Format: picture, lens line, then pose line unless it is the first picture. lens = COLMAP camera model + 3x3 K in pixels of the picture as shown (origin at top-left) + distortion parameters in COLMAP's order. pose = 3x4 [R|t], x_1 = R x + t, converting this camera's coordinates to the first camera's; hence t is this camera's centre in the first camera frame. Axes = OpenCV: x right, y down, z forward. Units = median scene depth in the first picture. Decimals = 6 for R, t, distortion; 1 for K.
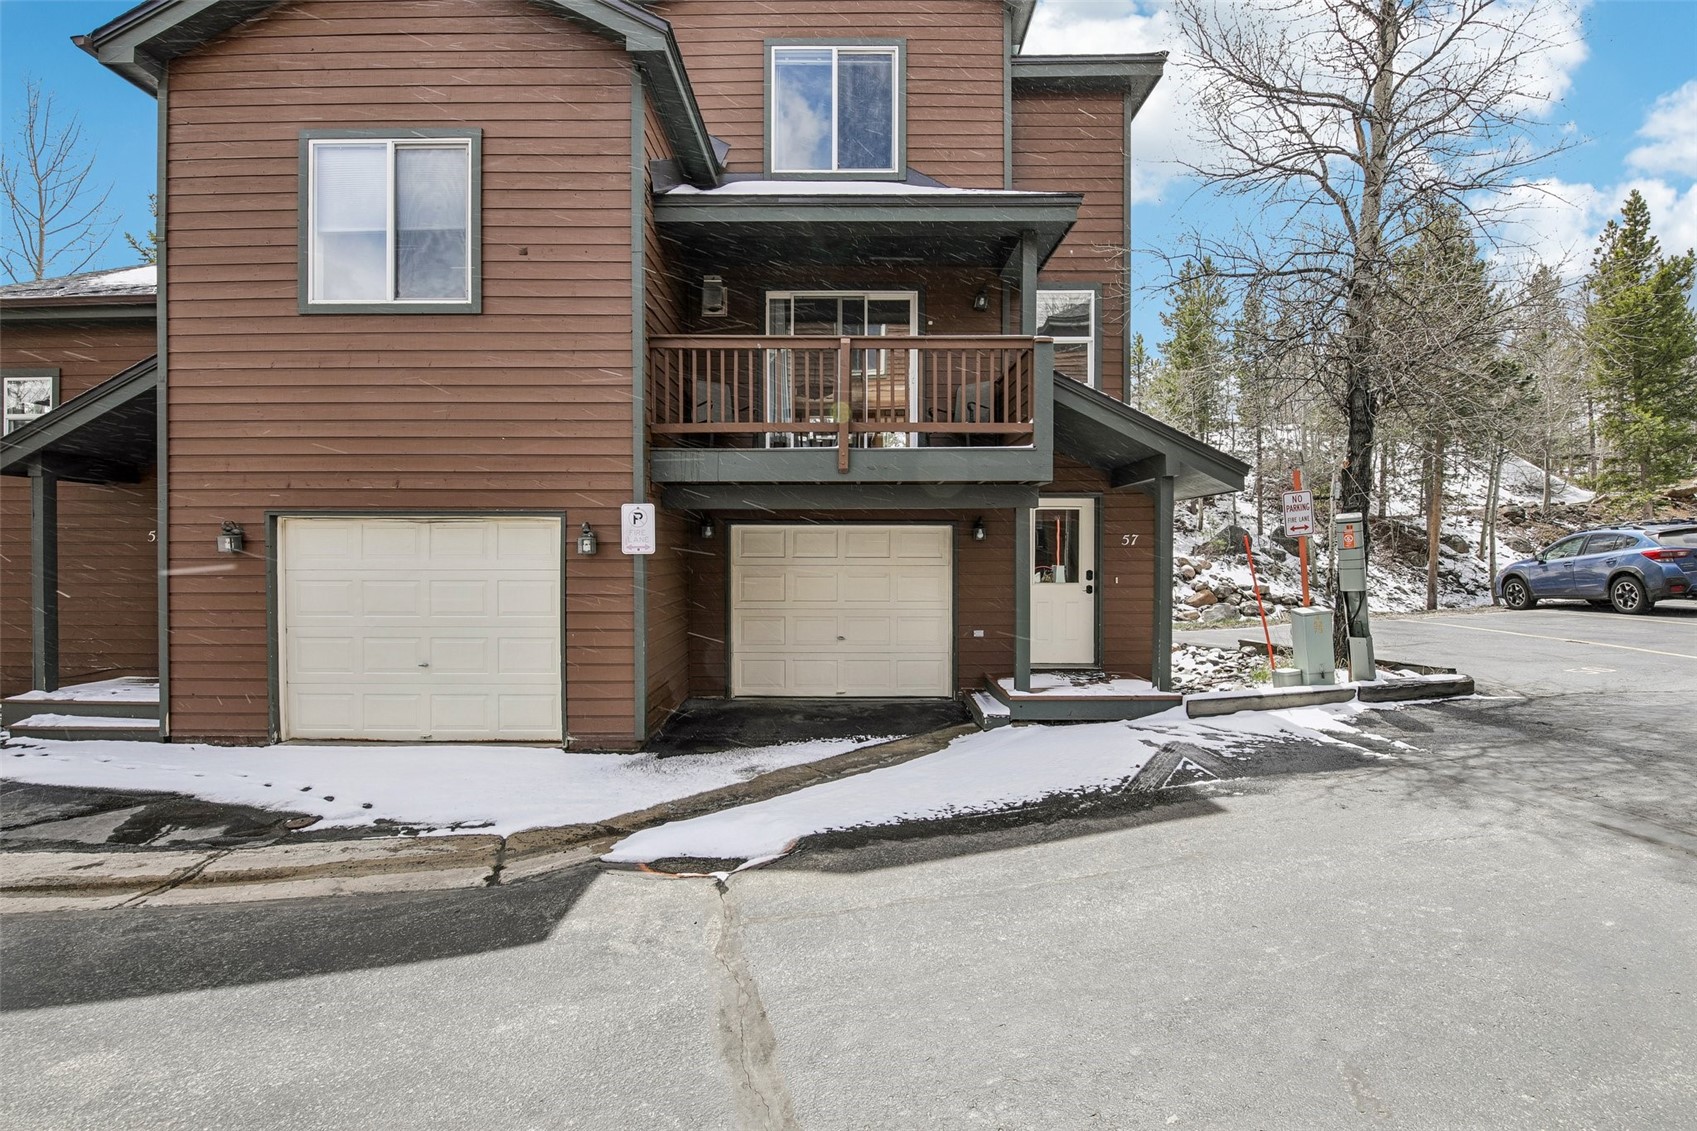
lens RADIAL K [[758.8, 0, 848.6], [0, 758.8, 556.7], [0, 0, 1]] dist [-0.012383, -0.004047]
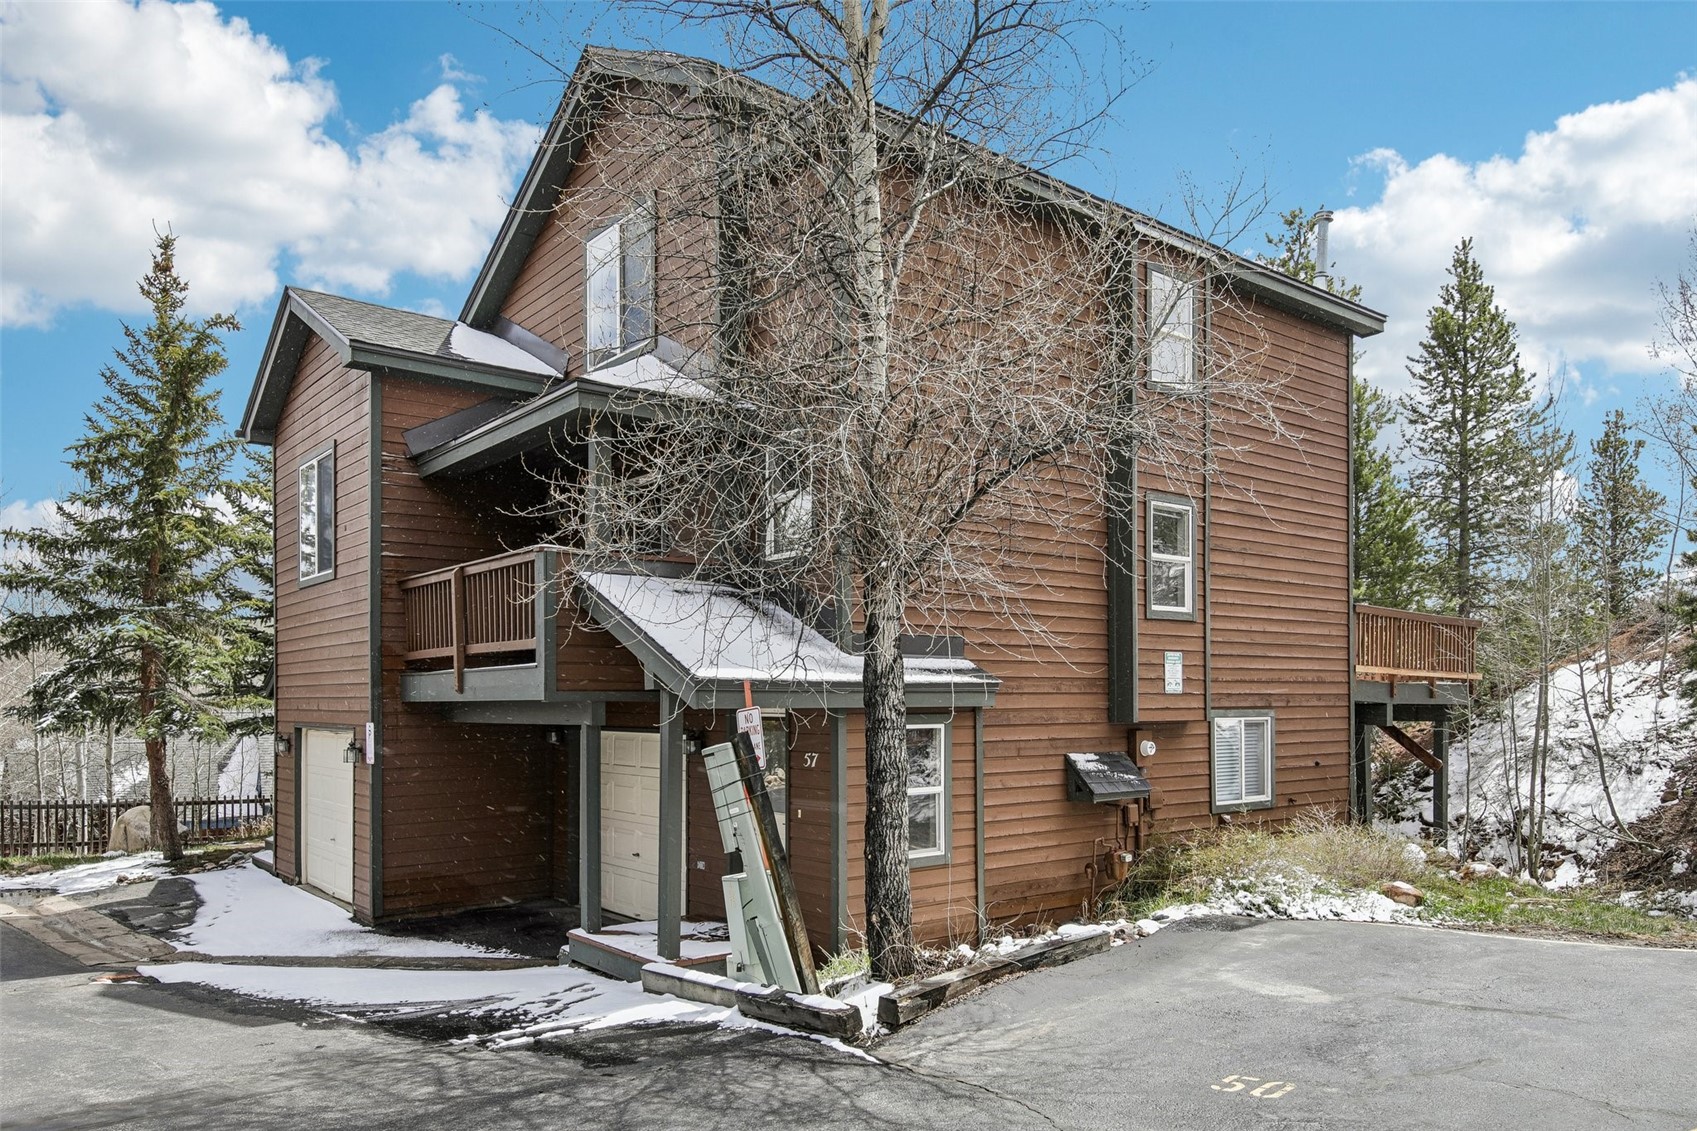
lens RADIAL K [[1149.4, 0, 856.6], [0, 1149.4, 695.3], [0, 0, 1]] dist [0.022041, -0.005160]
pose [[0.628156, -0.009040, -0.778035, 1.662718], [-0.004144, 0.999879, -0.014963, -0.090637], [0.778076, 0.012623, 0.628043, 0.430419]]
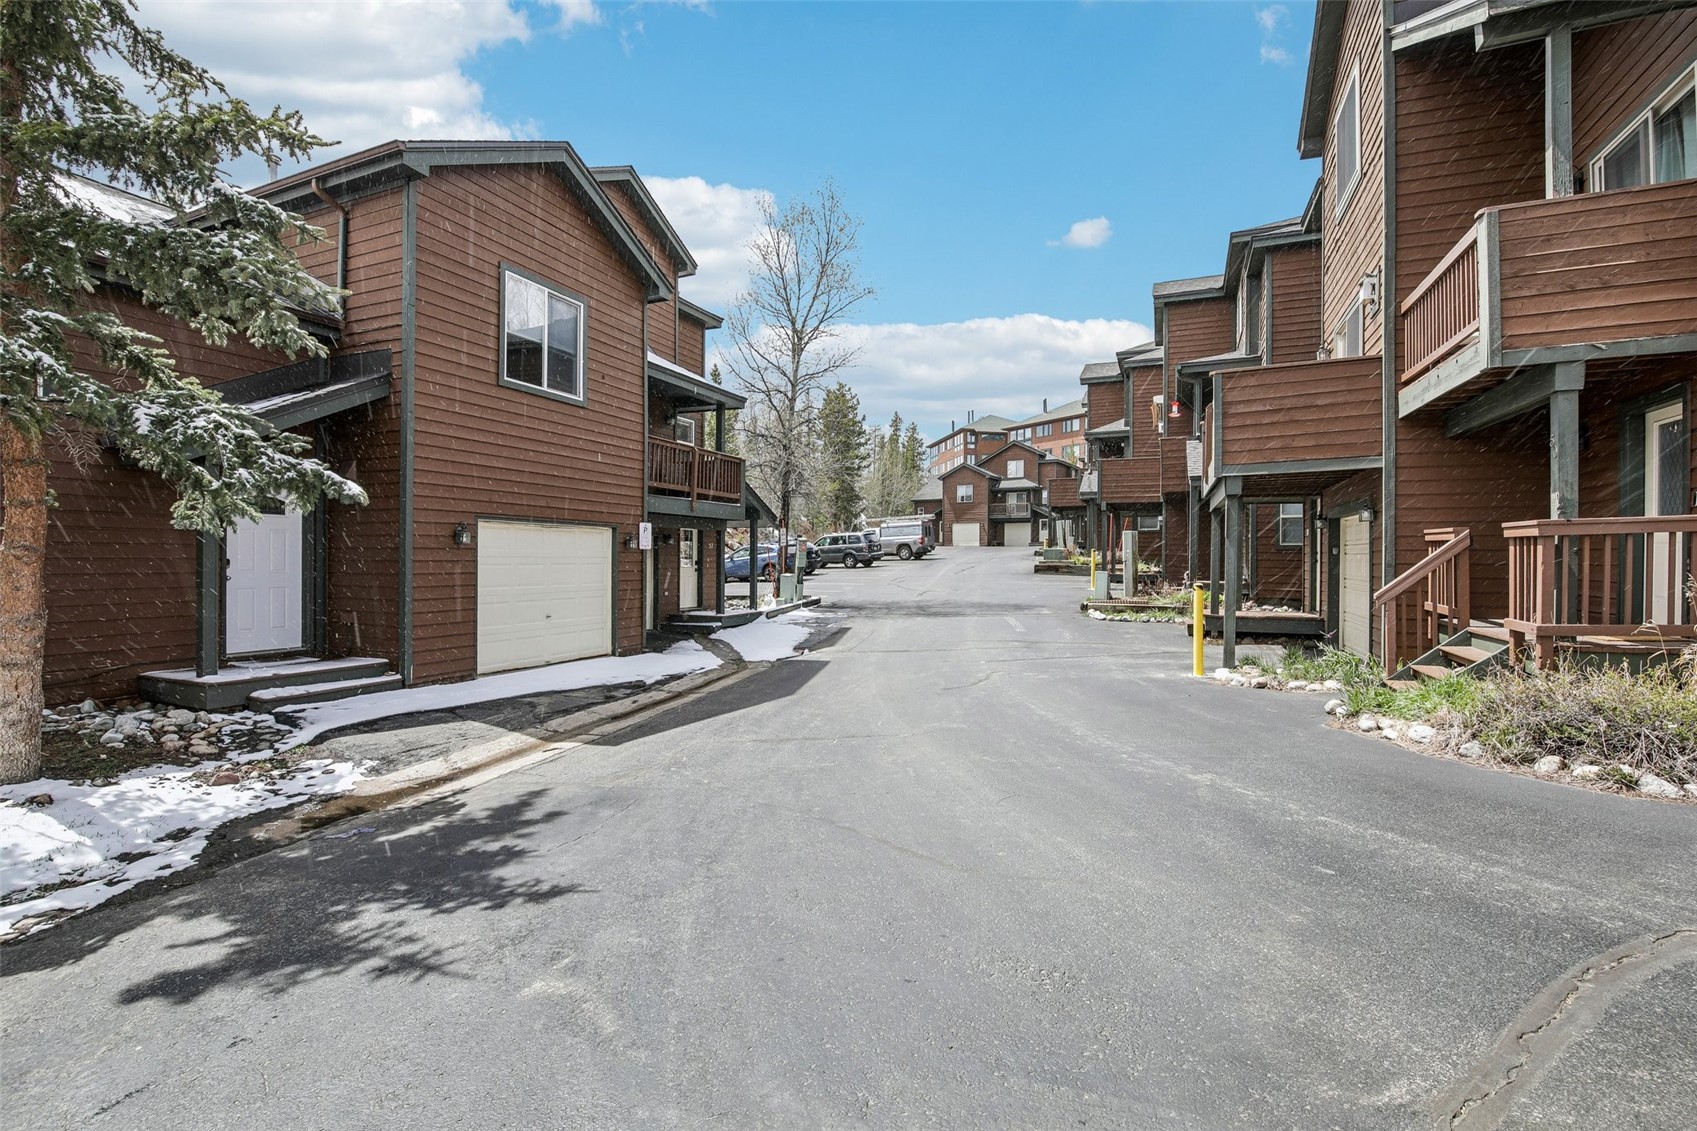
lens RADIAL K [[758.8, 0, 851.9], [0, 758.8, 564.6], [0, 0, 1]] dist [-0.012383, -0.004047]
pose [[0.391210, -0.005219, 0.920286, -1.803756], [0.009982, 0.999949, 0.001428, 0.038711], [-0.920247, 0.008627, 0.391243, -0.222077]]
